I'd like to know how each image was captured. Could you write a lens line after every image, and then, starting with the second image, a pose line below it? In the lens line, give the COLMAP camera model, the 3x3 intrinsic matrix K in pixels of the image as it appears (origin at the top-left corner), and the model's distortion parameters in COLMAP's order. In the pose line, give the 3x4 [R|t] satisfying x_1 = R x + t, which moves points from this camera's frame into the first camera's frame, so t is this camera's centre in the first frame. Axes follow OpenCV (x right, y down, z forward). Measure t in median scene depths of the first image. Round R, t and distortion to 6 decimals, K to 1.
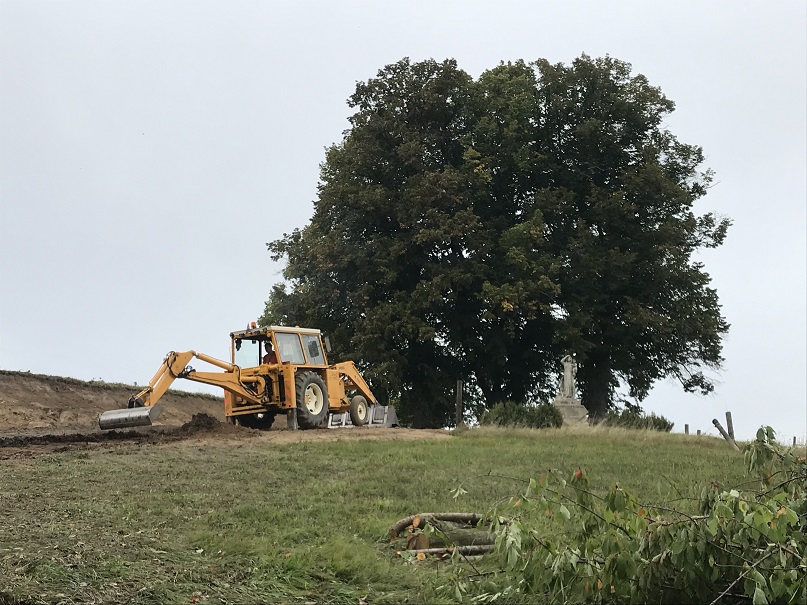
lens RADIAL K [[1157.5, 0, 405.2], [0, 1157.5, 296.2], [0, 0, 1]] dist [0.119367, 0.000000]
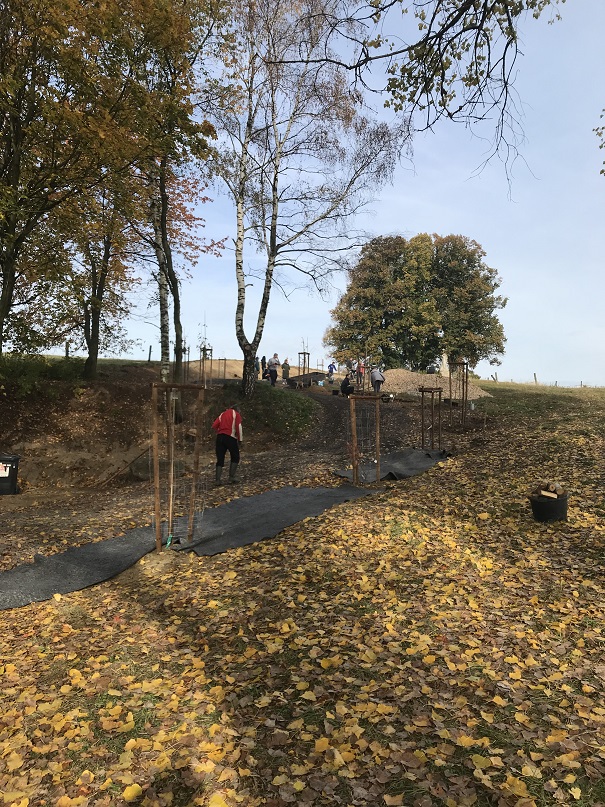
lens RADIAL K [[646.0, 0, 322.3], [0, 646.0, 407.8], [0, 0, 1]] dist [0.027916, -0.013361]
pose [[0.998798, -0.011778, -0.047581, -0.064578], [0.018484, 0.989540, 0.143068, -0.037358], [0.045398, -0.143776, 0.988568, -0.457857]]
